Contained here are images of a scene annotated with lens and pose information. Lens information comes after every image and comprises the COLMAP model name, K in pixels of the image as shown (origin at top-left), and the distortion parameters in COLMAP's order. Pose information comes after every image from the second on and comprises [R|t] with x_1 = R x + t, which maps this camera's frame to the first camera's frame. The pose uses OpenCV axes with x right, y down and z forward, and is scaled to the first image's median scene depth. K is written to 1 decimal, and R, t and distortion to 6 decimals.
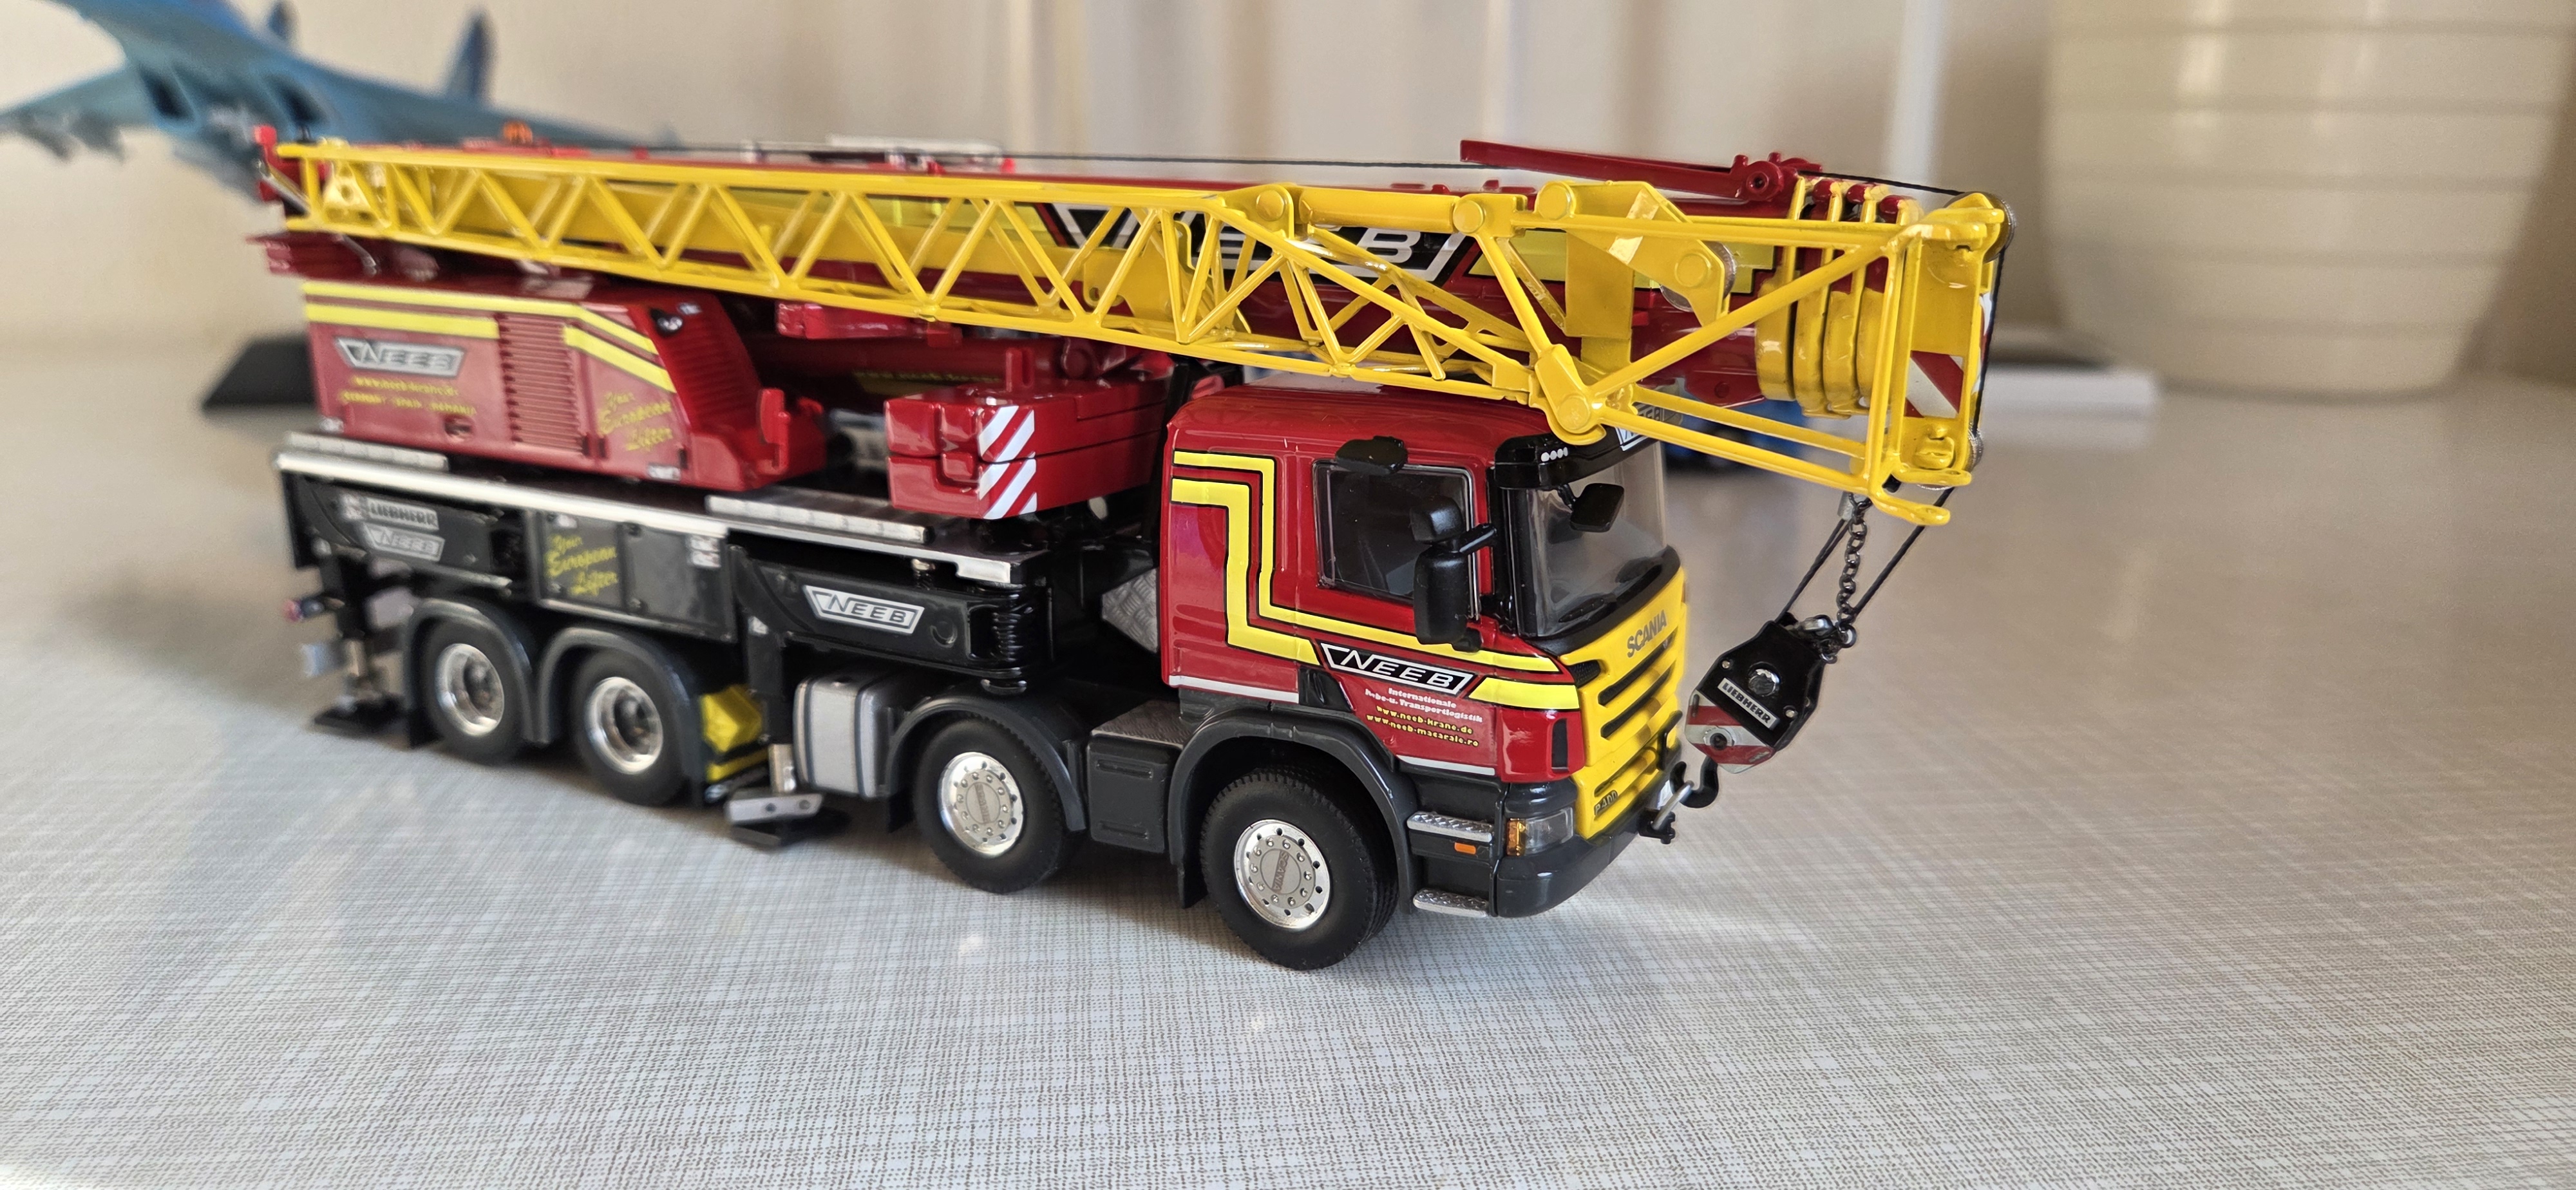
lens RADIAL K [[1651.8, 0, 1281.3], [0, 1651.8, 585.7], [0, 0, 1]] dist [0.062148, -0.080322]
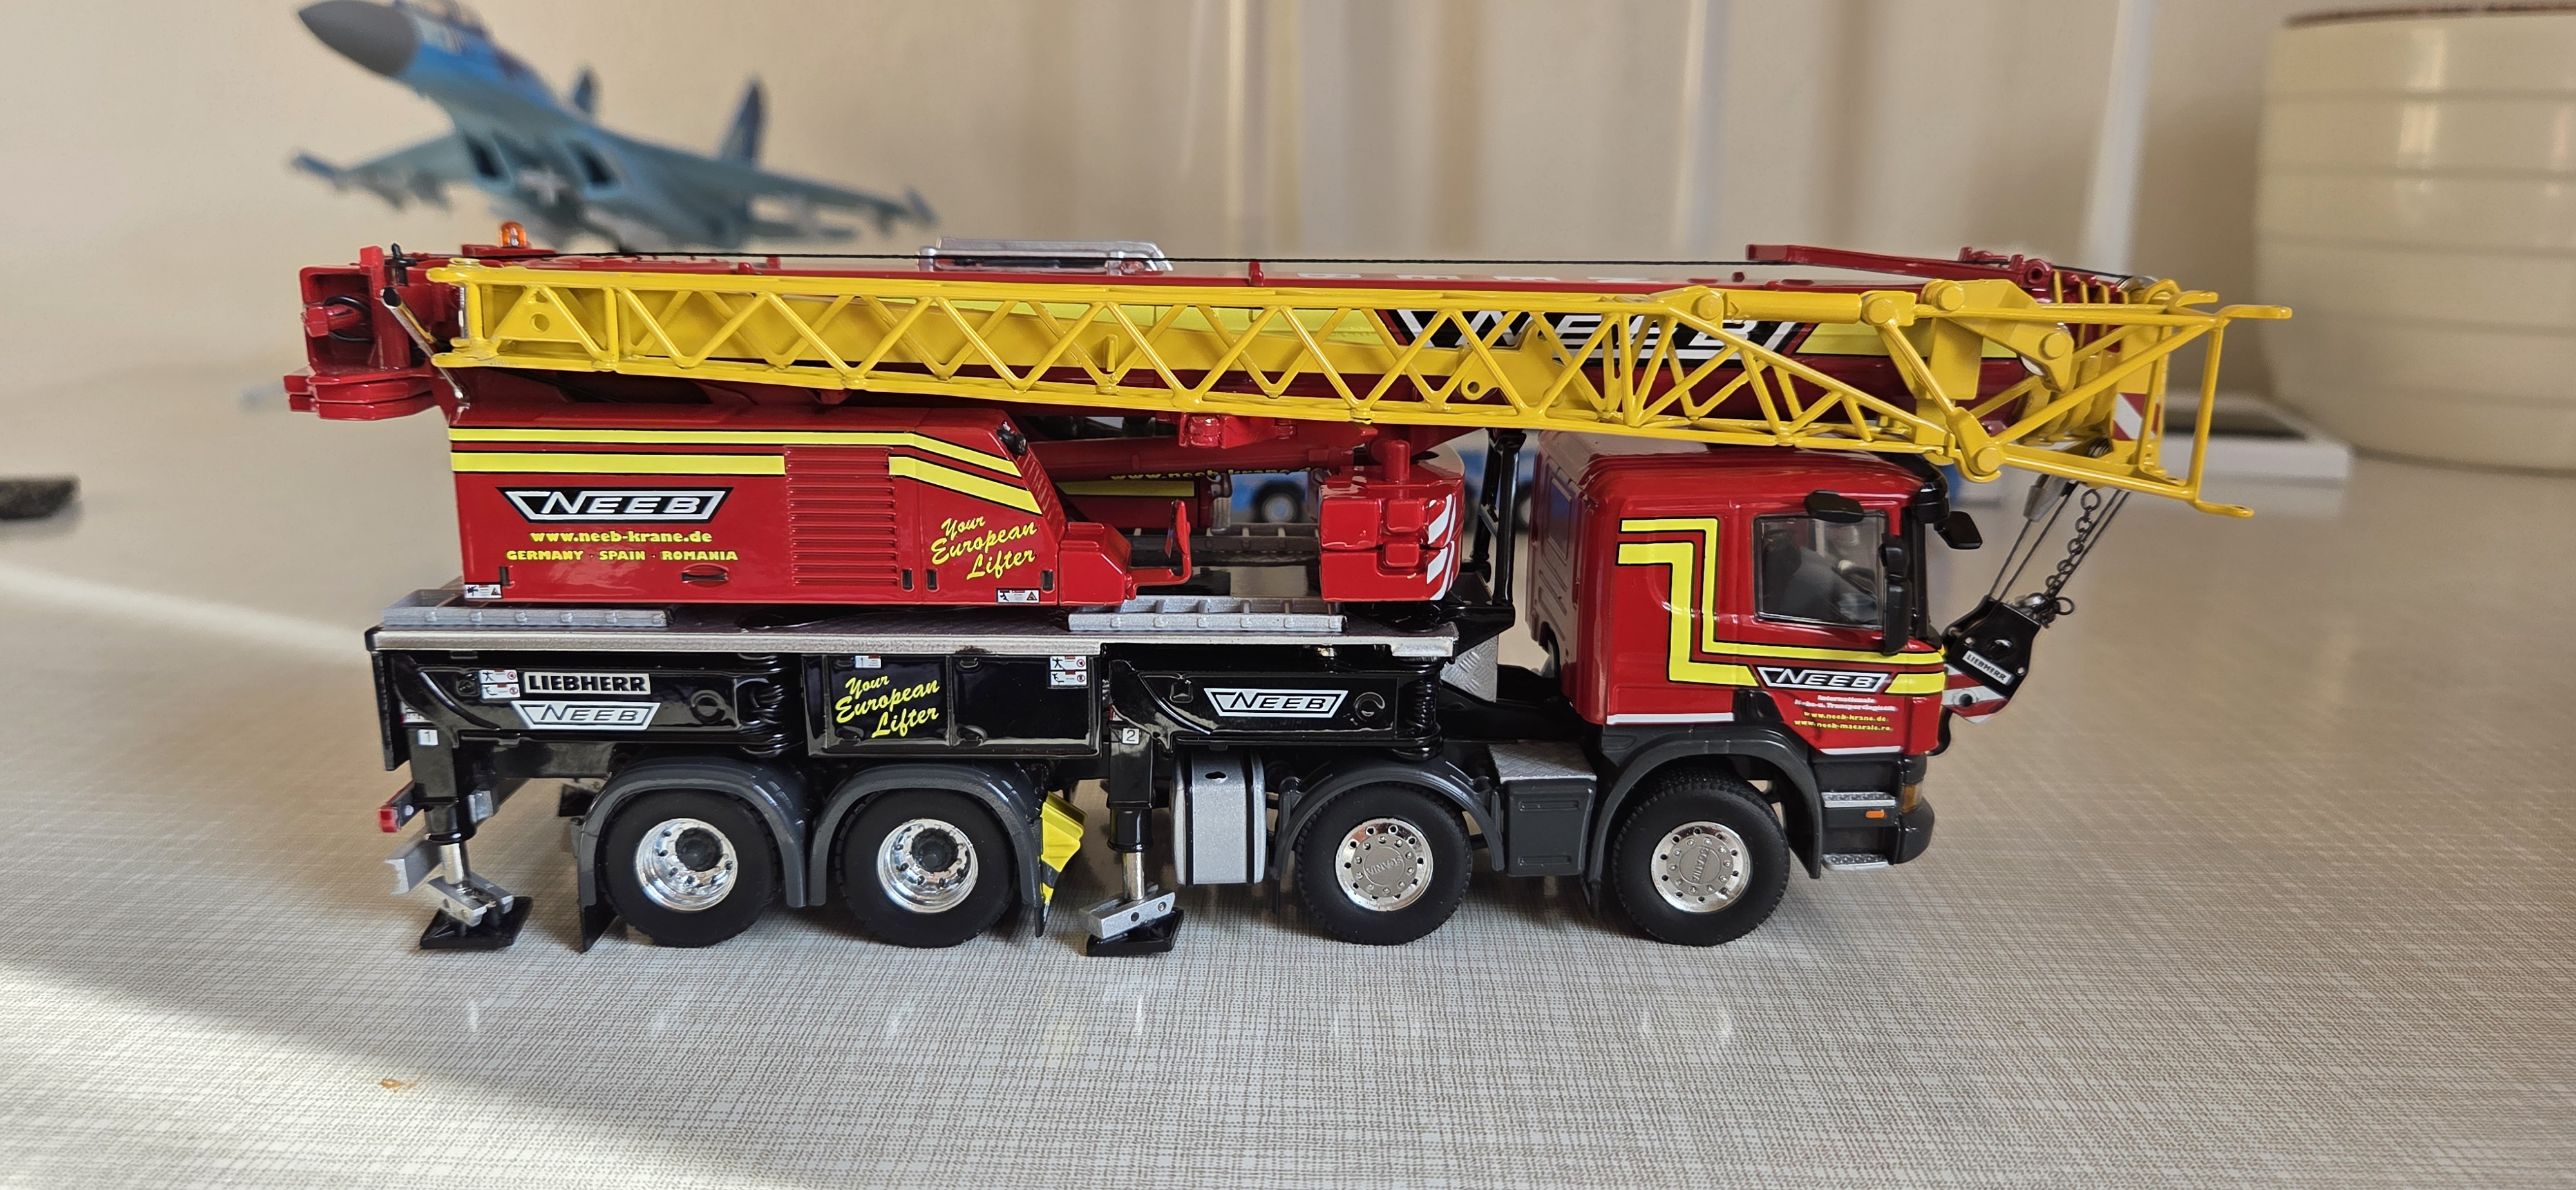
lens RADIAL K [[1742.3, 0, 1280.4], [0, 1742.3, 593.3], [0, 0, 1]] dist [0.070361, -0.092958]
pose [[0.885103, -0.122070, 0.449101, -0.765654], [0.123757, 0.991979, 0.025726, -0.085060], [-0.448640, 0.032809, 0.893110, 0.017312]]
